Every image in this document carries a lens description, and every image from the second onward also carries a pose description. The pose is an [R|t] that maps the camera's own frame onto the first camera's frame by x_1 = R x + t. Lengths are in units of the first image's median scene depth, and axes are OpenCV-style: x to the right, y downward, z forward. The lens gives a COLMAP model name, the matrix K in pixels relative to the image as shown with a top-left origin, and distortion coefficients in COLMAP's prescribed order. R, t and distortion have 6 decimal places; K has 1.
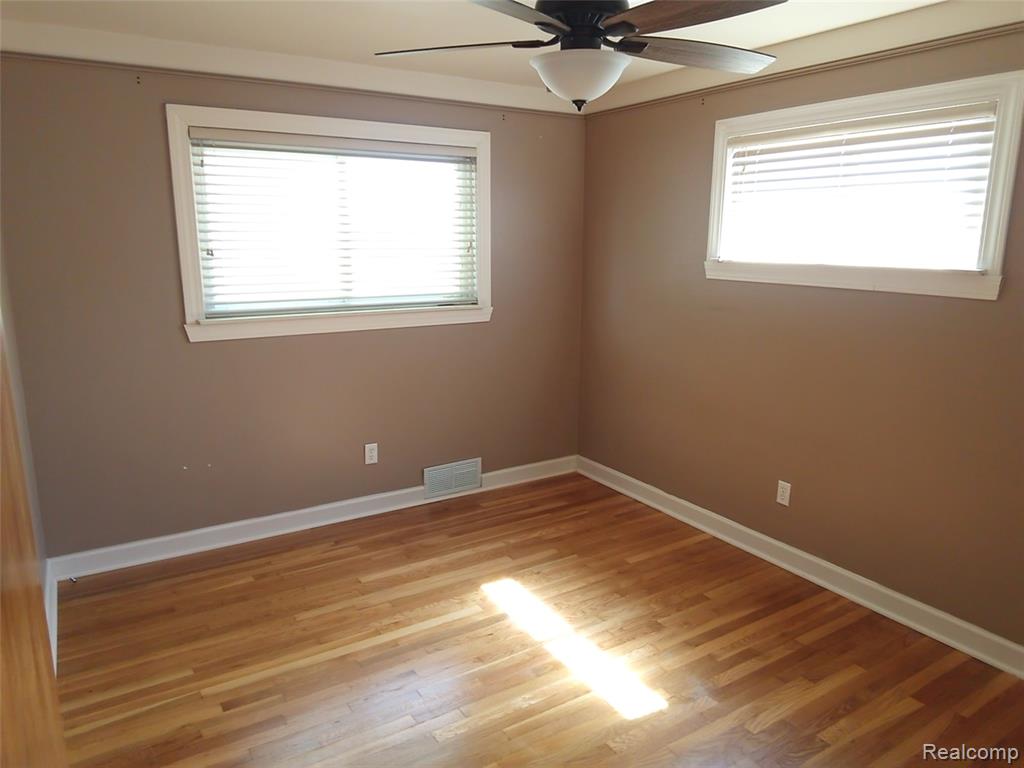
lens RADIAL K [[713.1, 0, 513.9], [0, 713.1, 381.0], [0, 0, 1]] dist [0.076557, -0.105223]
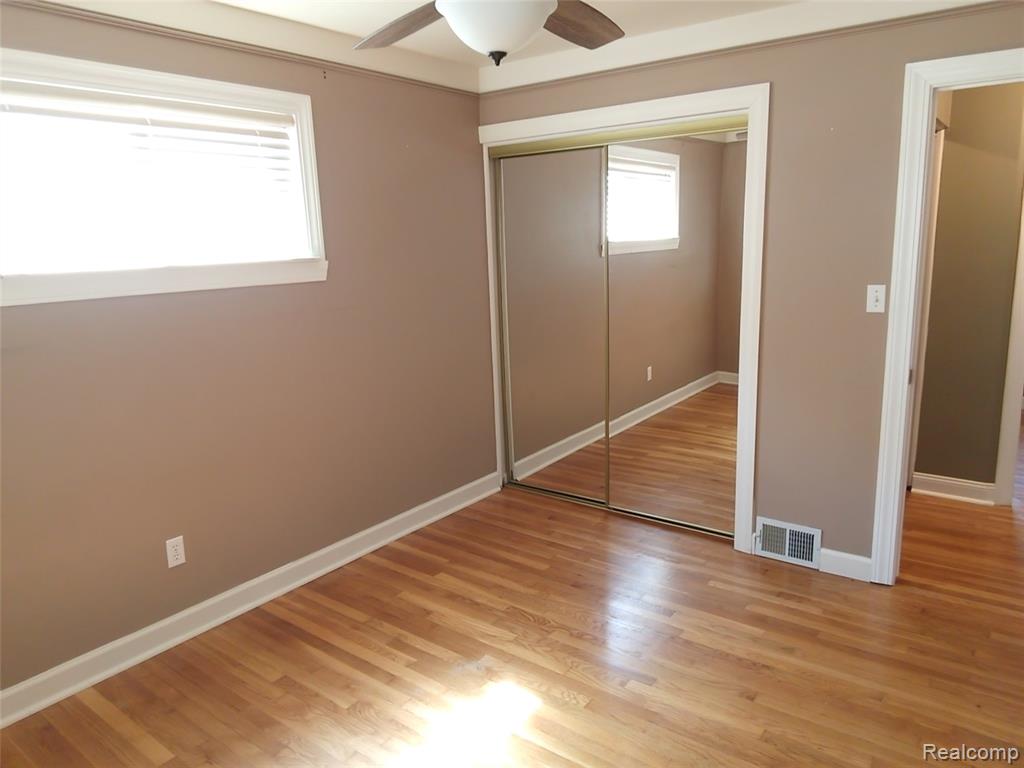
lens RADIAL K [[713.1, 0, 513.9], [0, 713.1, 381.0], [0, 0, 1]] dist [0.076557, -0.105223]
pose [[-0.352500, -0.180047, 0.918329, -0.571514], [0.218607, 0.938324, 0.267879, -0.193041], [-0.909920, 0.295180, -0.291399, 1.019386]]
